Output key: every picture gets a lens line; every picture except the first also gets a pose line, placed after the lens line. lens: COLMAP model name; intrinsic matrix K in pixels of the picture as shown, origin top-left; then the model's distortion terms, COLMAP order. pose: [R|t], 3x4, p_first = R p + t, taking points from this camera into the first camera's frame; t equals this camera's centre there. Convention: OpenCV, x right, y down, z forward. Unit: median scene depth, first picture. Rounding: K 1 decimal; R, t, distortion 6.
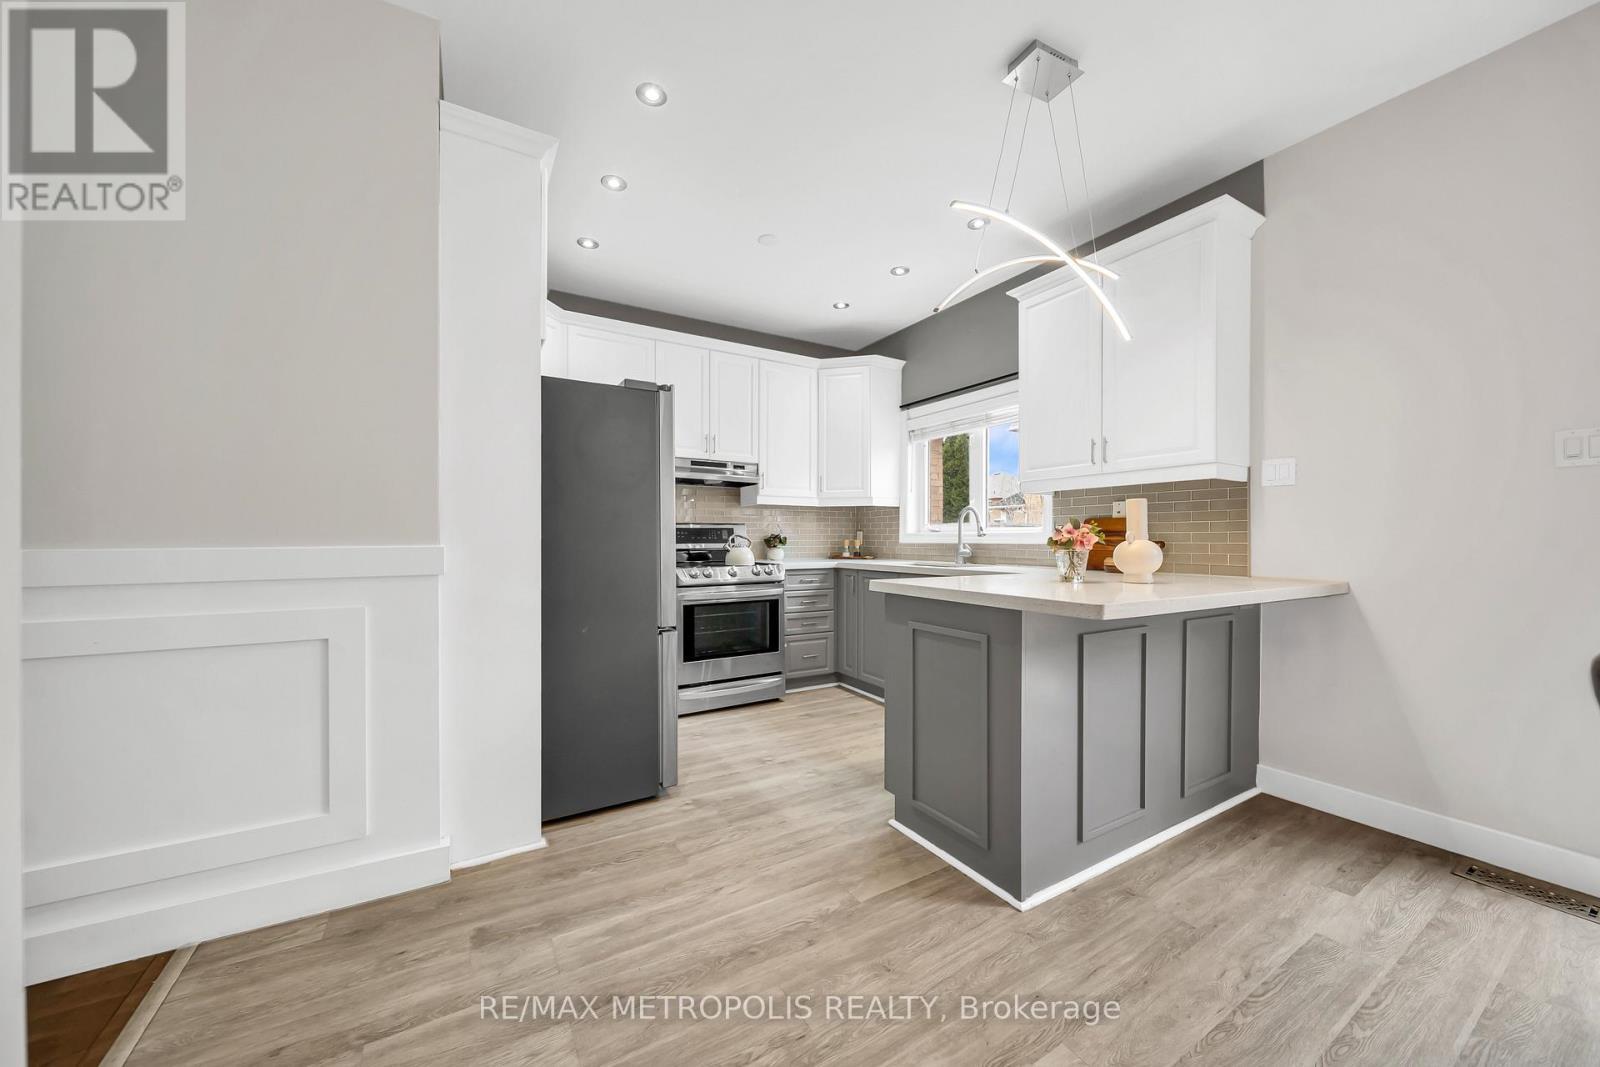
lens RADIAL K [[572.4, 0, 785.6], [0, 572.4, 537.6], [0, 0, 1]] dist [0.000488, -0.001653]
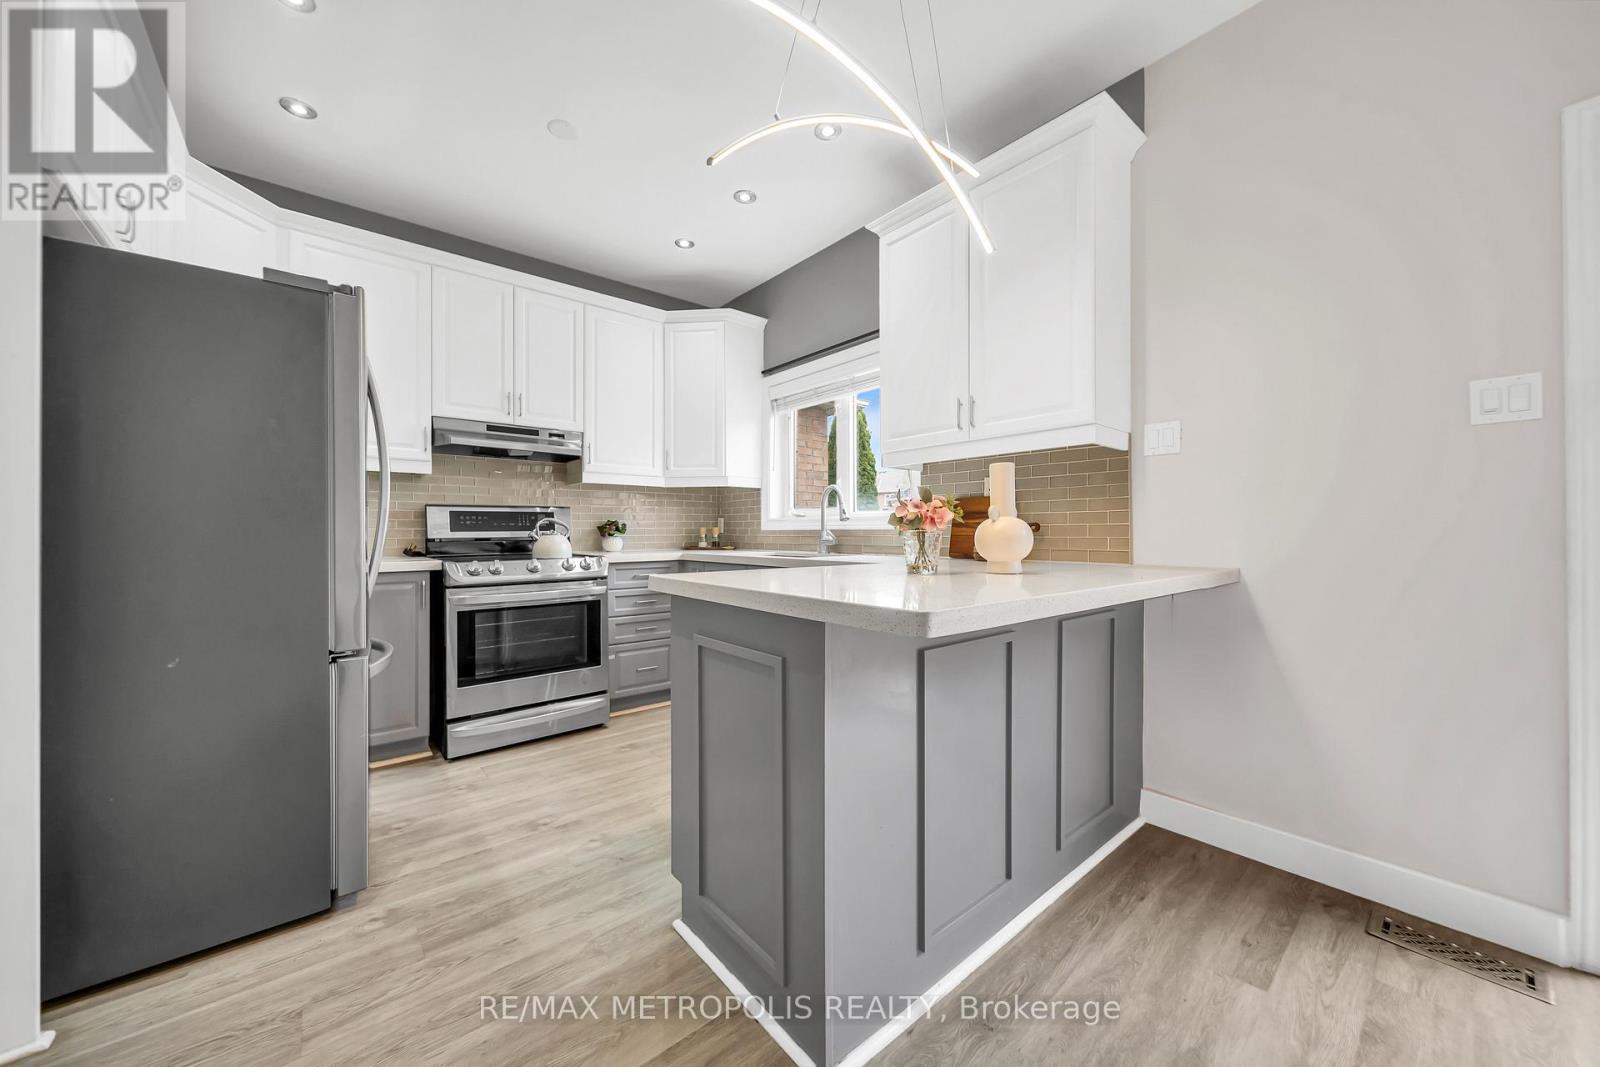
lens RADIAL K [[572.4, 0, 793.0], [0, 572.4, 529.7], [0, 0, 1]] dist [0.000488, -0.001653]
pose [[0.986541, -0.002821, 0.163491, 0.195555], [0.003352, 0.999990, -0.002967, 0.020273], [-0.163481, 0.003475, 0.986540, 0.268355]]
